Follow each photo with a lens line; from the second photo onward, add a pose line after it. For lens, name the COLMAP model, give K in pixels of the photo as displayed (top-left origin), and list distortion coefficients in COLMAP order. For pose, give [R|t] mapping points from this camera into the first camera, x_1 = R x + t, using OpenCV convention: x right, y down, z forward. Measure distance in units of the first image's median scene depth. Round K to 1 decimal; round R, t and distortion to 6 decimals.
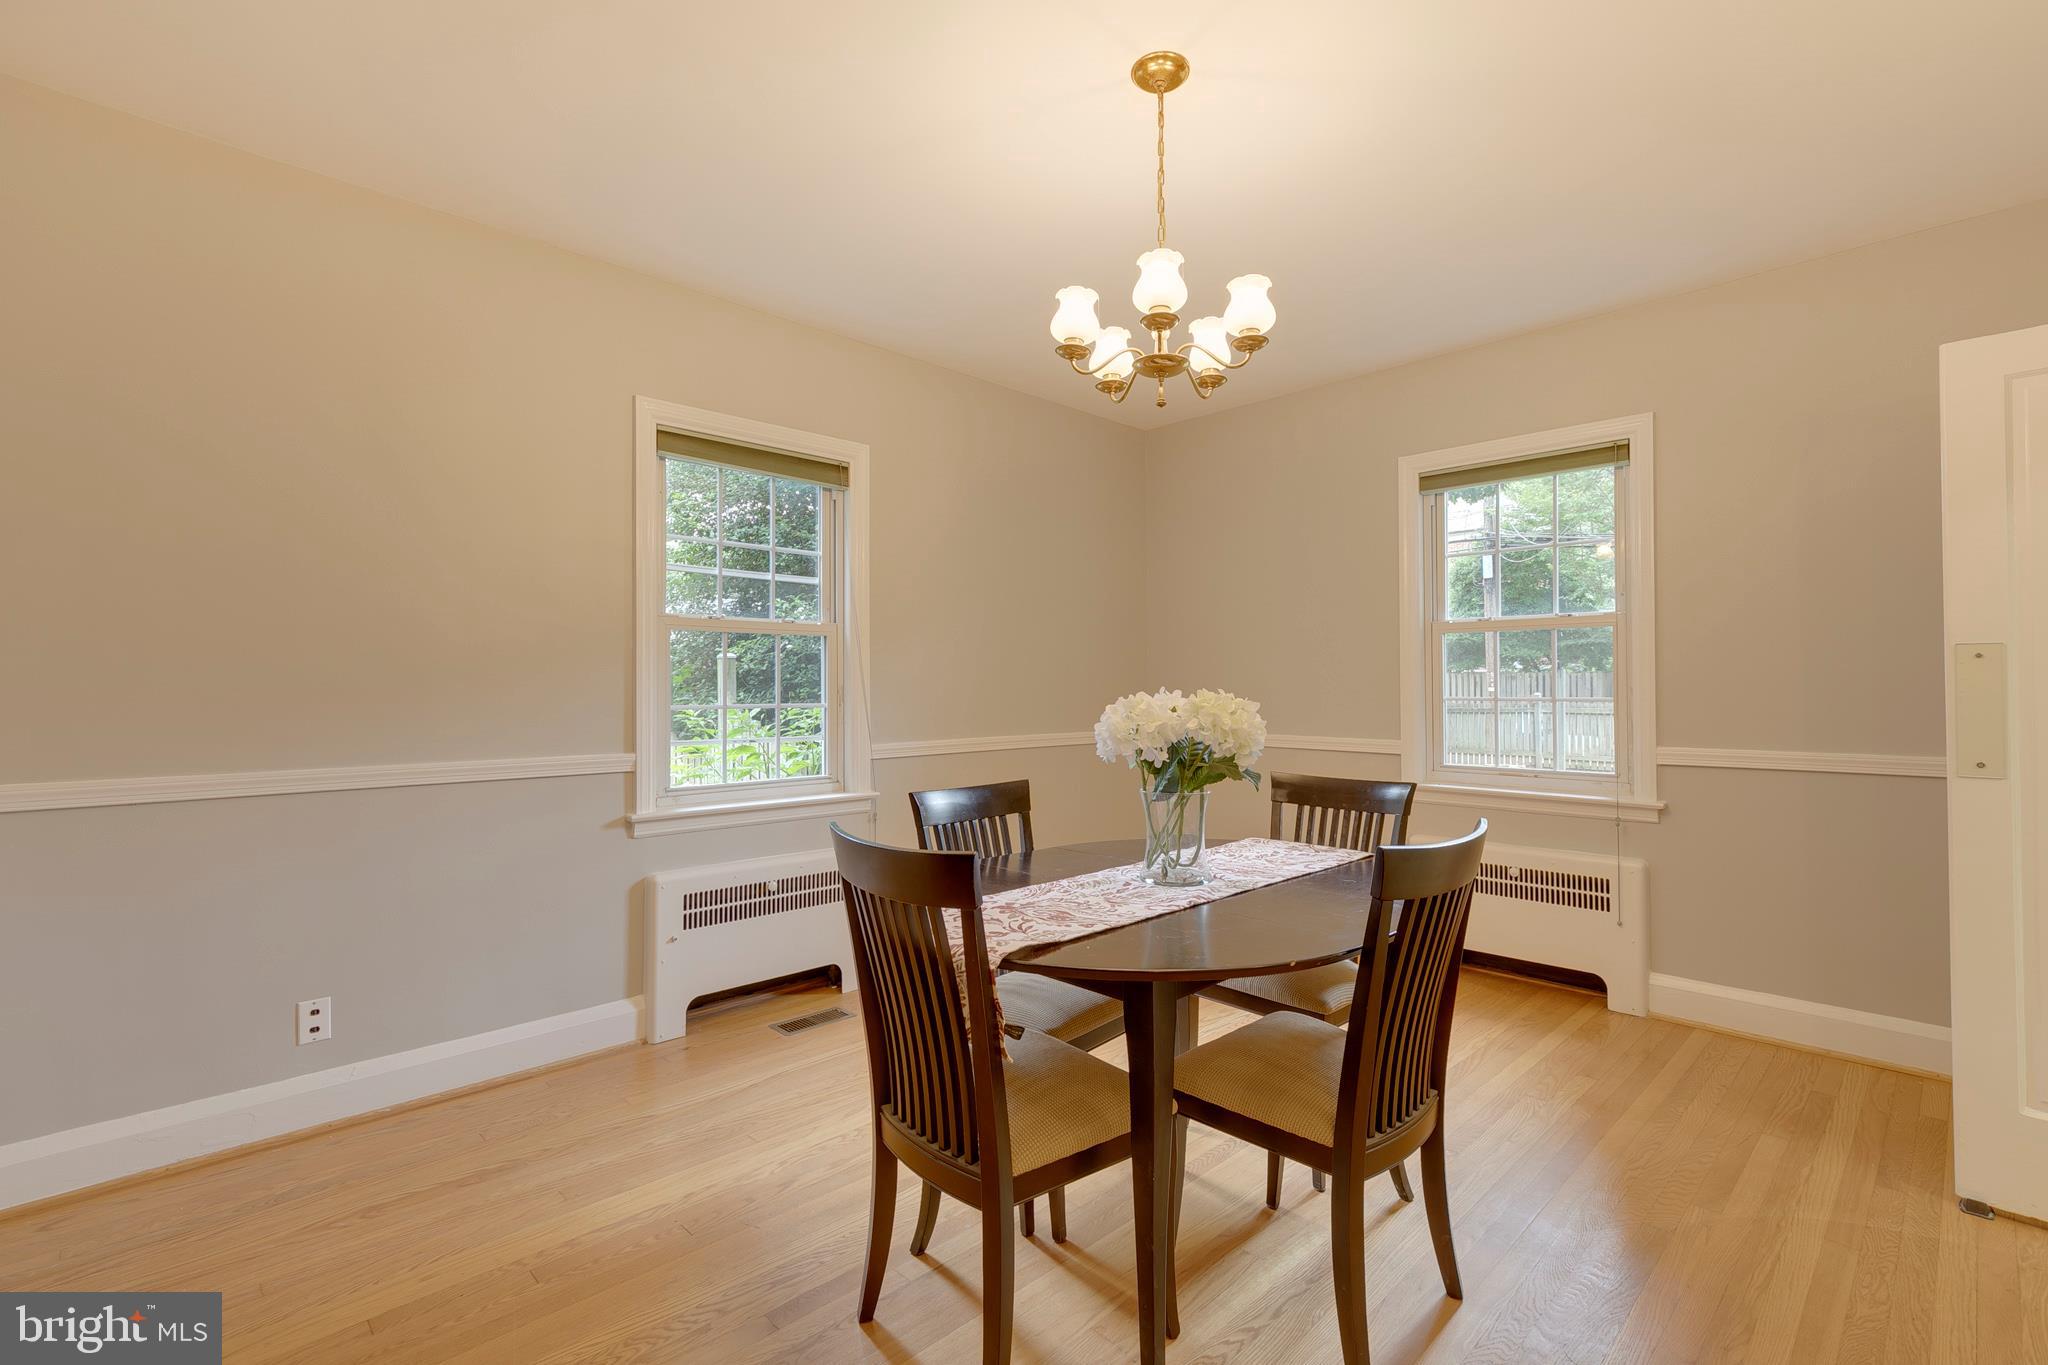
lens RADIAL K [[925.1, 0, 1024.0], [0, 925.1, 682.5], [0, 0, 1]] dist [0.011151, 0.000061]
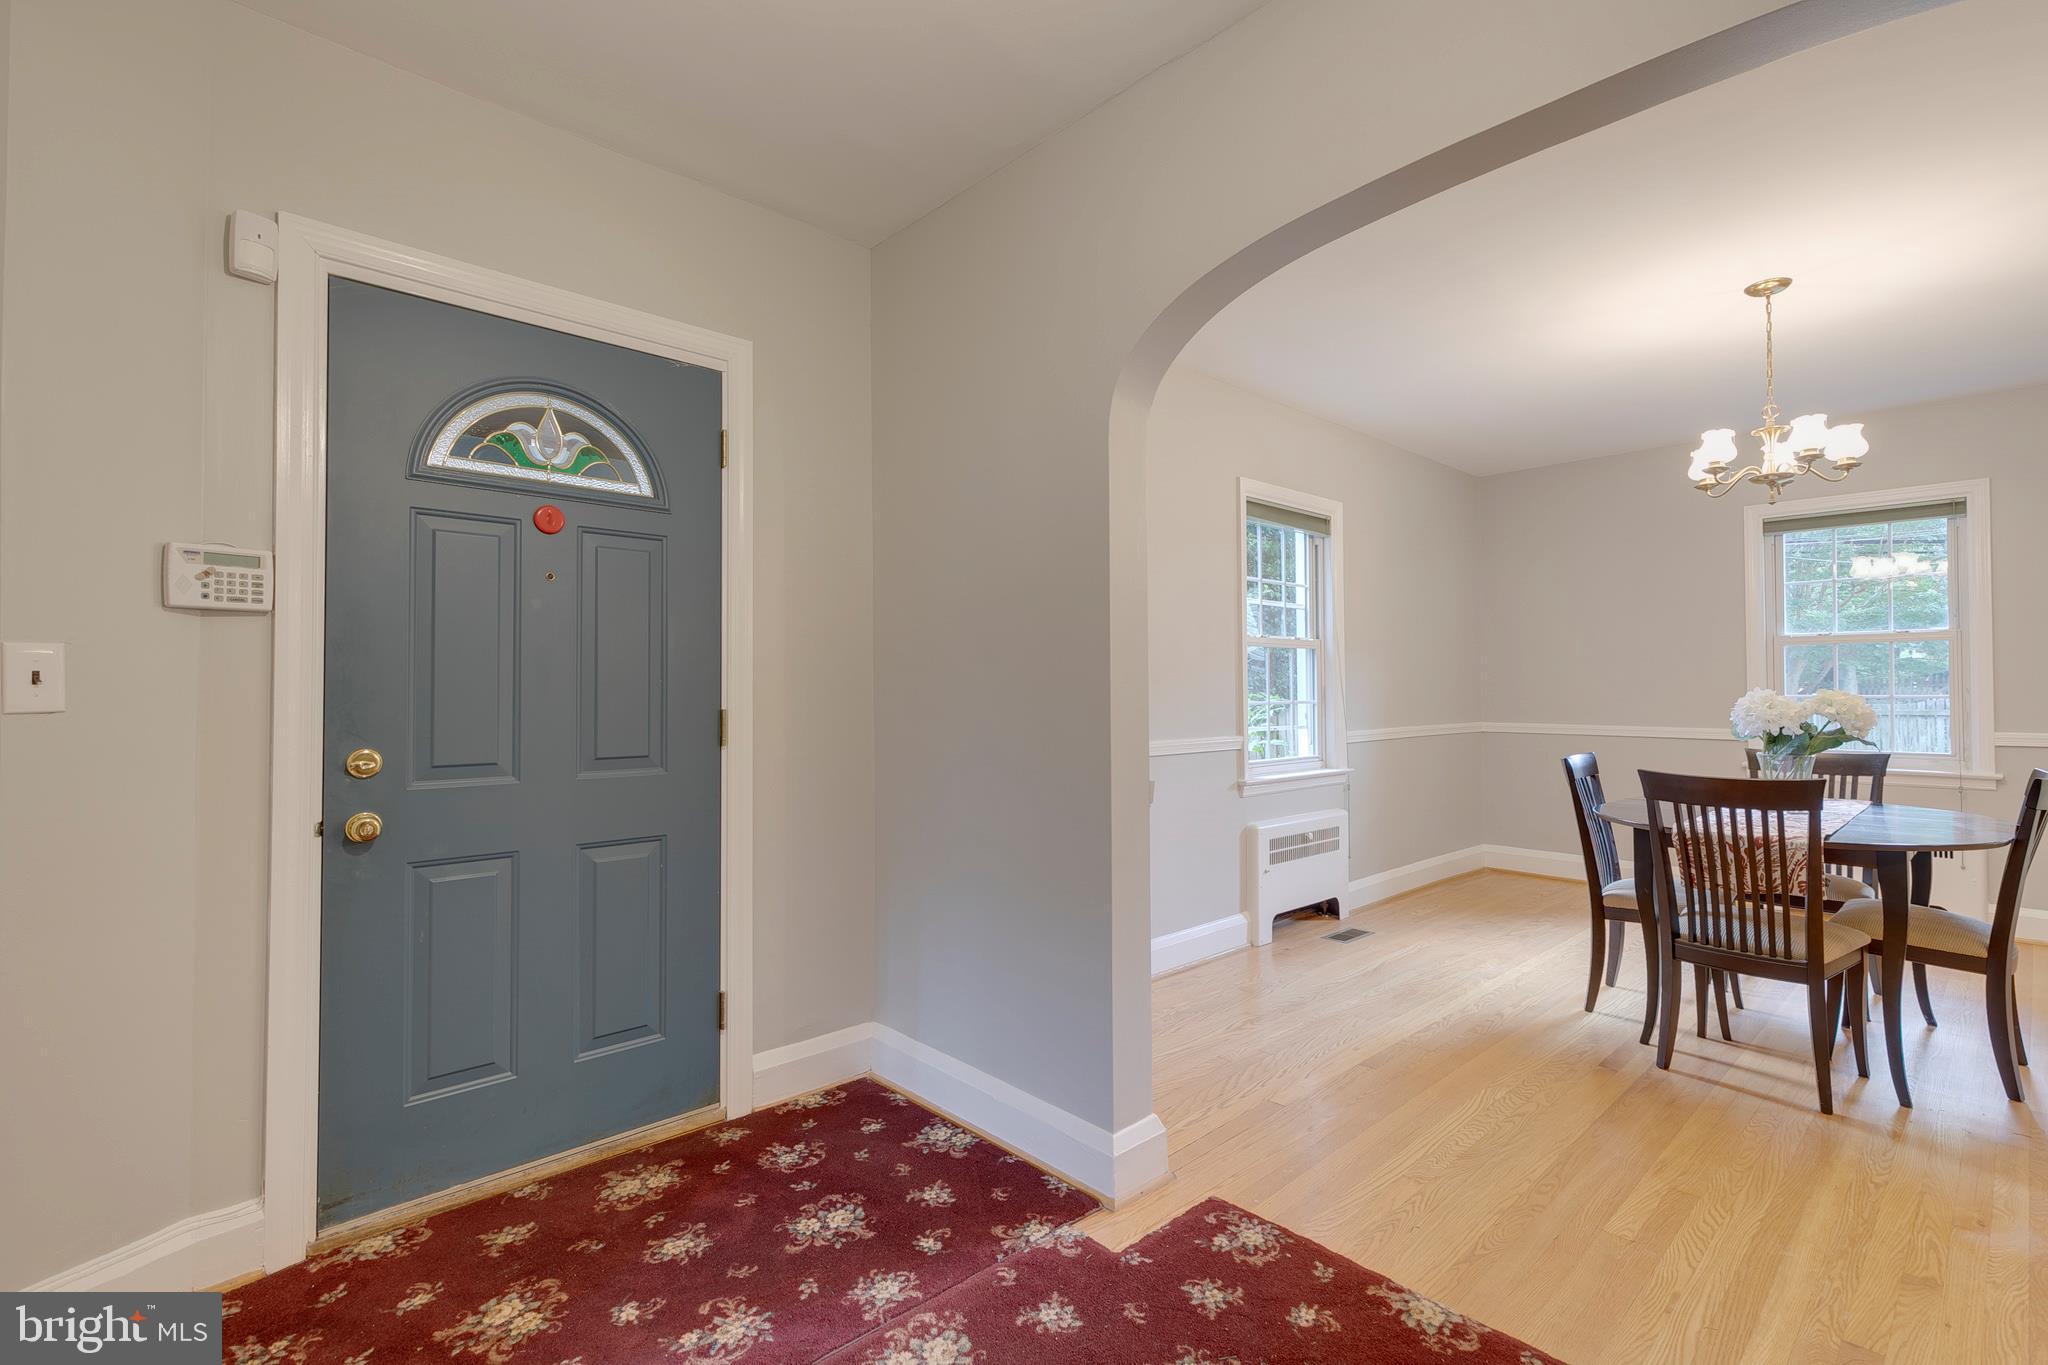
lens RADIAL K [[923.7, 0, 1032.1], [0, 923.7, 679.6], [0, 0, 1]] dist [0.008236, -0.000409]
pose [[0.999608, -0.001016, -0.027973, -0.677383], [0.001012, 0.999999, -0.000170, -0.007690], [0.027973, 0.000142, 0.999609, -0.376725]]
